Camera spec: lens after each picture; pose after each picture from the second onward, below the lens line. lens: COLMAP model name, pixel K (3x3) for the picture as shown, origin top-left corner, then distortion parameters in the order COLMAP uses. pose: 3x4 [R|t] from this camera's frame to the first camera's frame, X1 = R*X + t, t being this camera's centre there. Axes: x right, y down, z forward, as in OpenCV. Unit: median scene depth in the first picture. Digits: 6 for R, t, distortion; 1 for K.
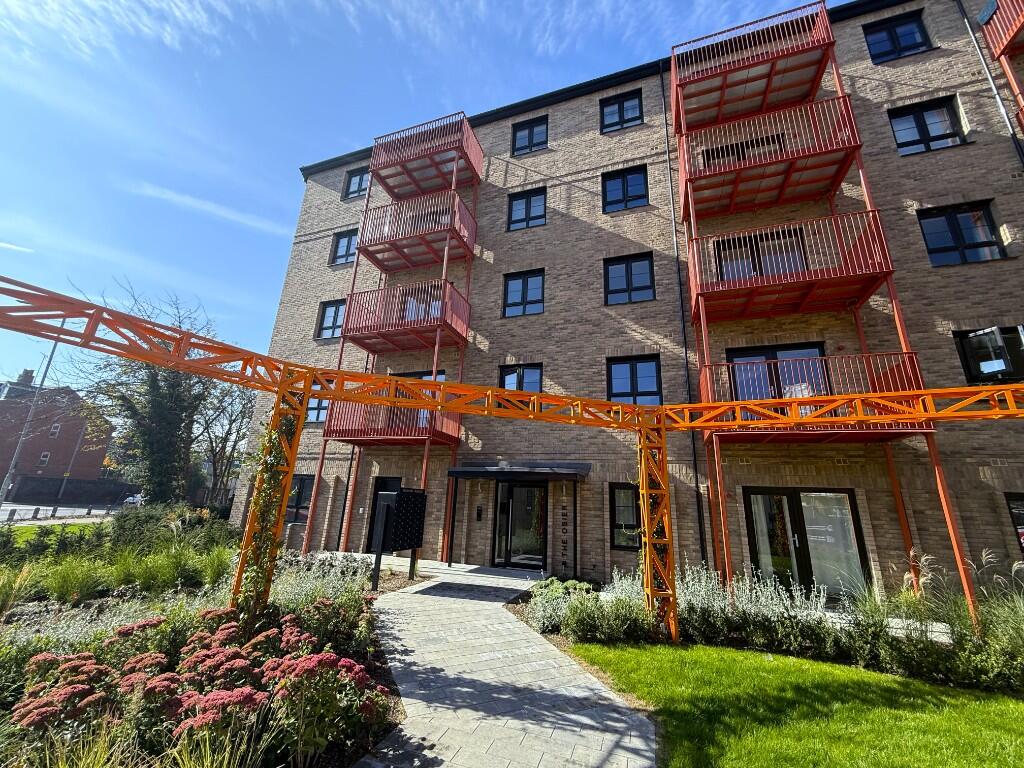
lens RADIAL K [[407.9, 0, 509.3], [0, 407.9, 383.0], [0, 0, 1]] dist [-0.001904, 0.000005]
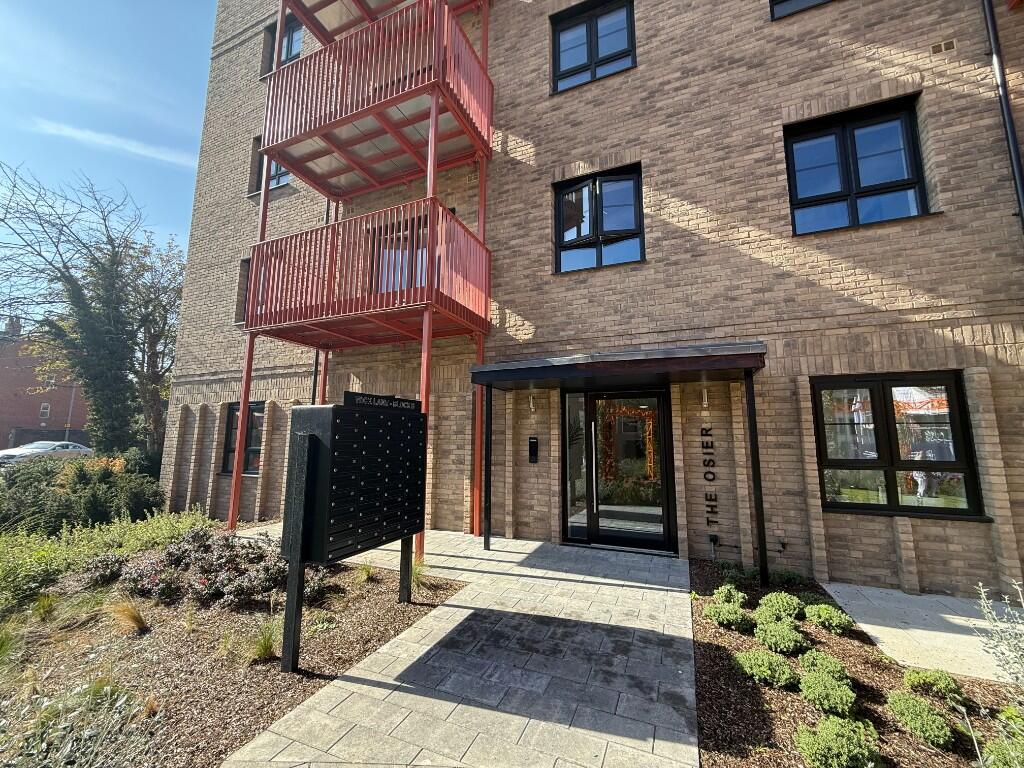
lens RADIAL K [[407.9, 0, 512.7], [0, 407.9, 382.7], [0, 0, 1]] dist [-0.001904, 0.000005]
pose [[0.997838, -0.046858, -0.046074, -0.072298], [0.053352, 0.986989, 0.151680, 0.146100], [0.038367, -0.153811, 0.987355, 0.469438]]
